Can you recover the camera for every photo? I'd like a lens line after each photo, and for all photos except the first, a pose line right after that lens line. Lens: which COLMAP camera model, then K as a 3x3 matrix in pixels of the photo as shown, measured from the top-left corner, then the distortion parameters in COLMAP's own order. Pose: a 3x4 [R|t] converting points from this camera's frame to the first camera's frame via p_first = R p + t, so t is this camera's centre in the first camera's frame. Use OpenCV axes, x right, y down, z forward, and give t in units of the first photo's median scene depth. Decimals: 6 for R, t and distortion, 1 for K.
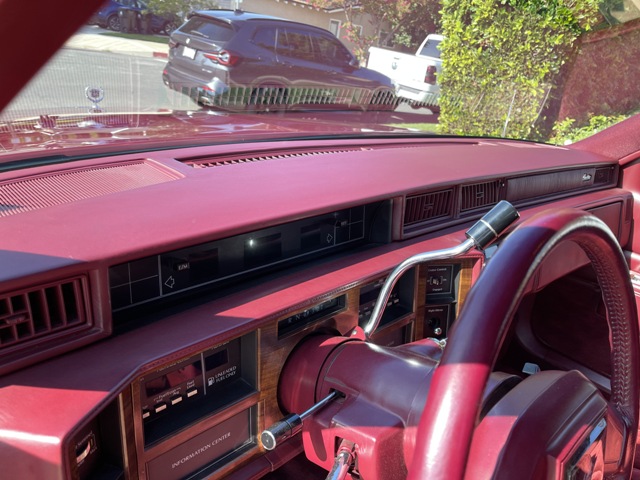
lens RADIAL K [[488.4, 0, 320.0], [0, 488.4, 240.0], [0, 0, 1]] dist [0.082385, -0.127044]
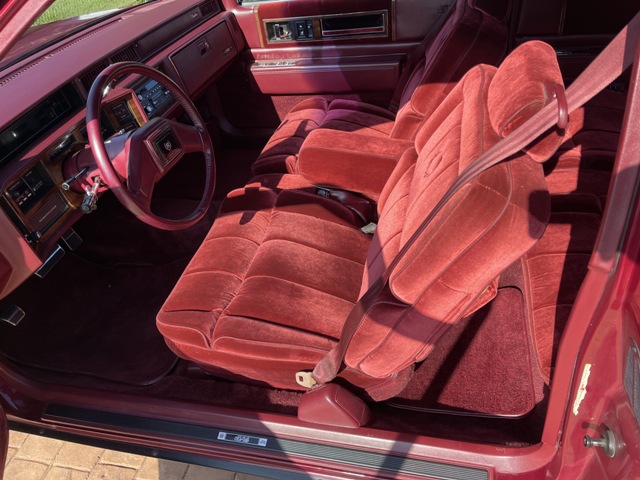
lens RADIAL K [[488.4, 0, 320.0], [0, 488.4, 240.0], [0, 0, 1]] dist [0.082385, -0.127044]
pose [[0.812228, -0.504489, 0.292877, 0.050346], [0.396346, 0.845648, 0.357477, 0.126678], [-0.428014, -0.174272, 0.886811, -1.186940]]
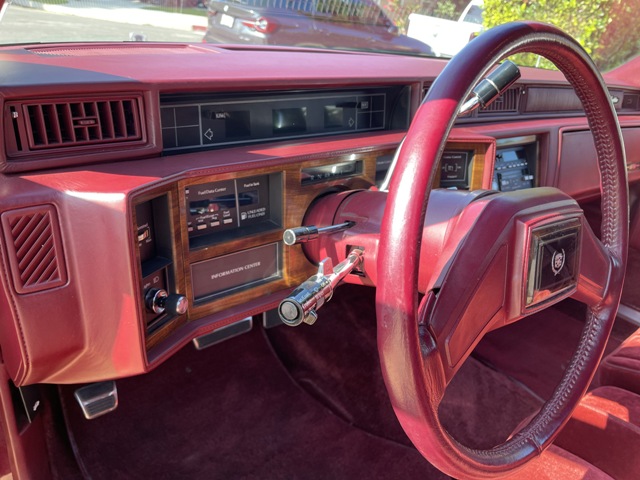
lens RADIAL K [[488.4, 0, 320.0], [0, 488.4, 240.0], [0, 0, 1]] dist [0.082385, -0.127044]
pose [[0.997282, 0.017268, -0.071629, 0.030776], [-0.013607, 0.998591, 0.051294, 0.192219], [0.072414, -0.050180, 0.996112, -0.105449]]
